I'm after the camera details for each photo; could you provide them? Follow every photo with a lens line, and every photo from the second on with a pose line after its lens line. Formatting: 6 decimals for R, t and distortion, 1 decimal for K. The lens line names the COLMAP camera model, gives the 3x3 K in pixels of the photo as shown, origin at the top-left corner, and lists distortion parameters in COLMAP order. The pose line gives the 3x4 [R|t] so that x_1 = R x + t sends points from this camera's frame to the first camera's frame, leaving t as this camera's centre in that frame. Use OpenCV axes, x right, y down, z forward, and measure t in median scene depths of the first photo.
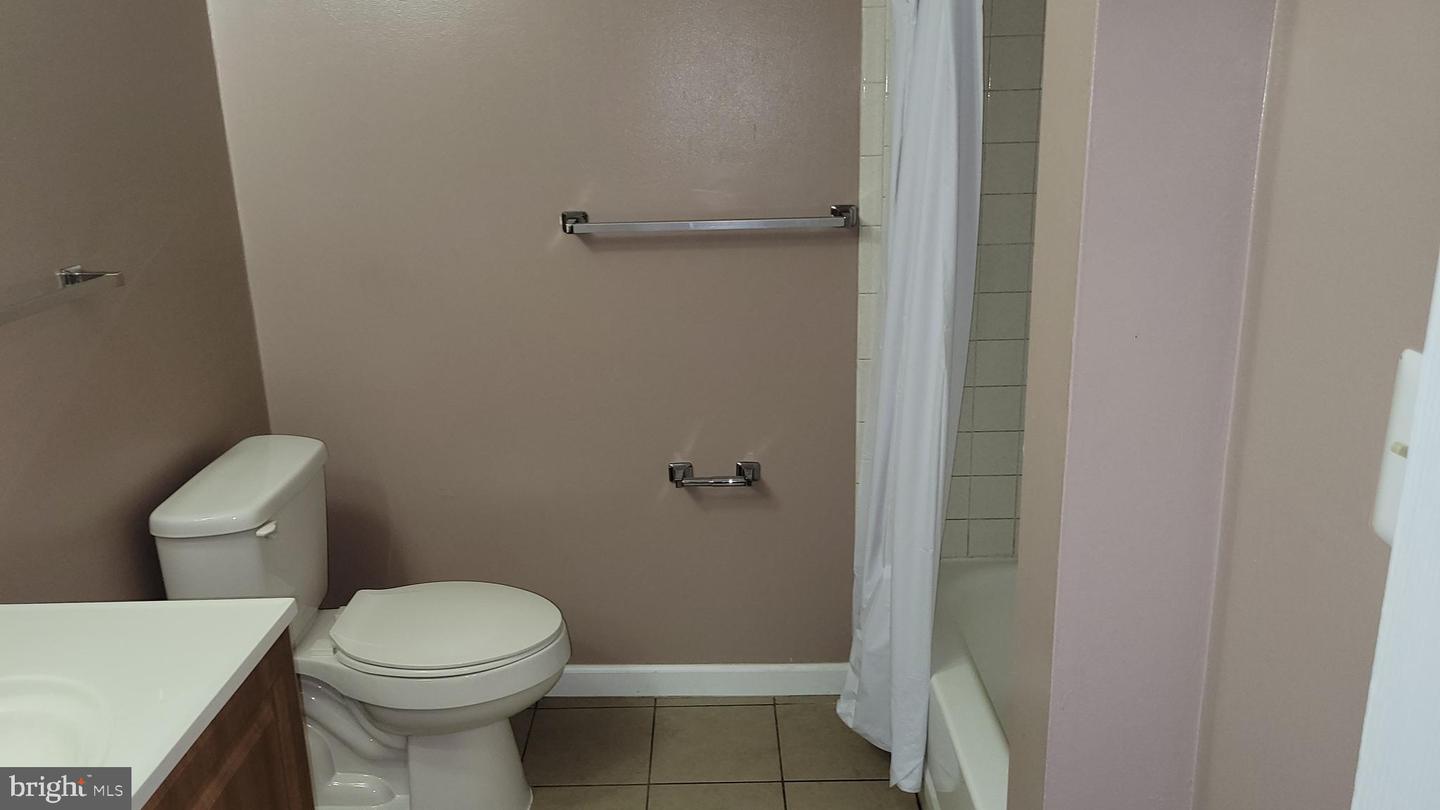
lens RADIAL K [[1085.6, 0, 714.3], [0, 1085.6, 393.5], [0, 0, 1]] dist [0.028868, -0.007035]
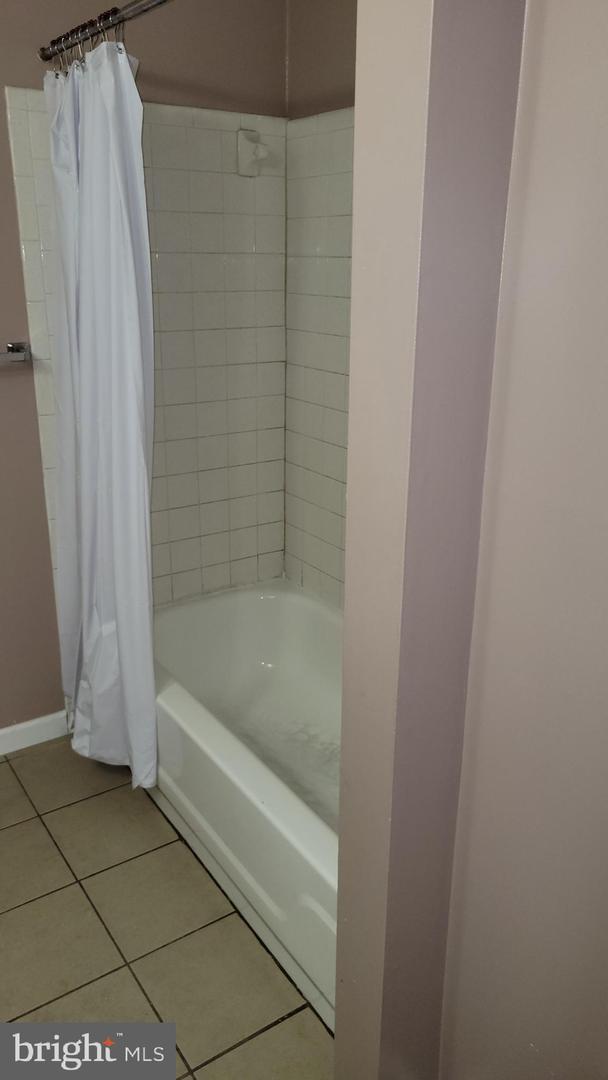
lens RADIAL K [[814.2, 0, 305.3], [0, 814.2, 537.2], [0, 0, 1]] dist [0.028868, -0.007035]
pose [[0.825956, -0.155487, 0.541868, -0.146140], [0.128451, 0.987834, 0.087662, 0.001669], [-0.548906, -0.002801, 0.835879, 0.061295]]
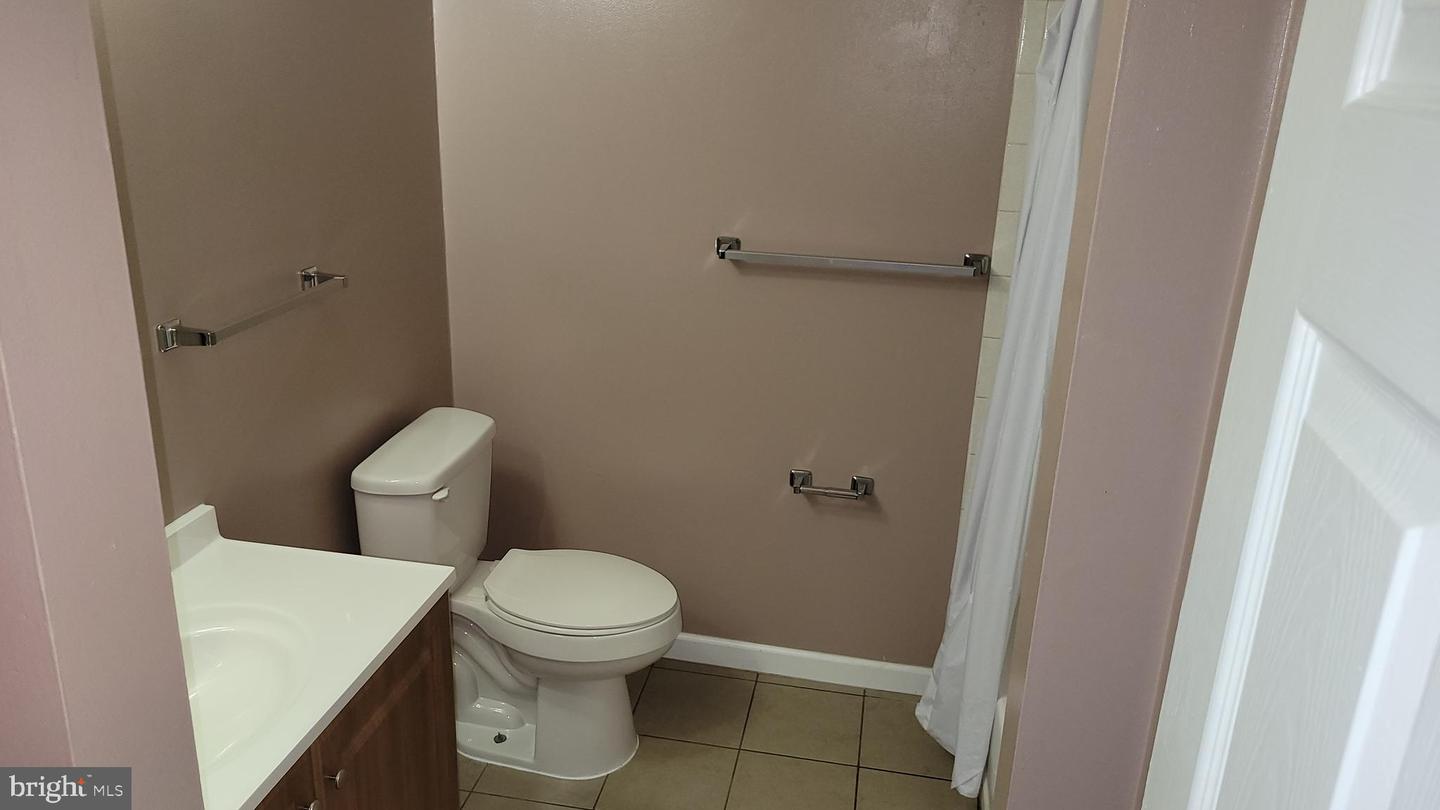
lens RADIAL K [[1085.6, 0, 721.4], [0, 1085.6, 413.0], [0, 0, 1]] dist [0.028868, -0.007035]
pose [[0.982622, 0.115943, -0.144950, 0.045765], [-0.106970, 0.991916, 0.068263, -0.065625], [0.151693, -0.051571, 0.987081, -0.105815]]
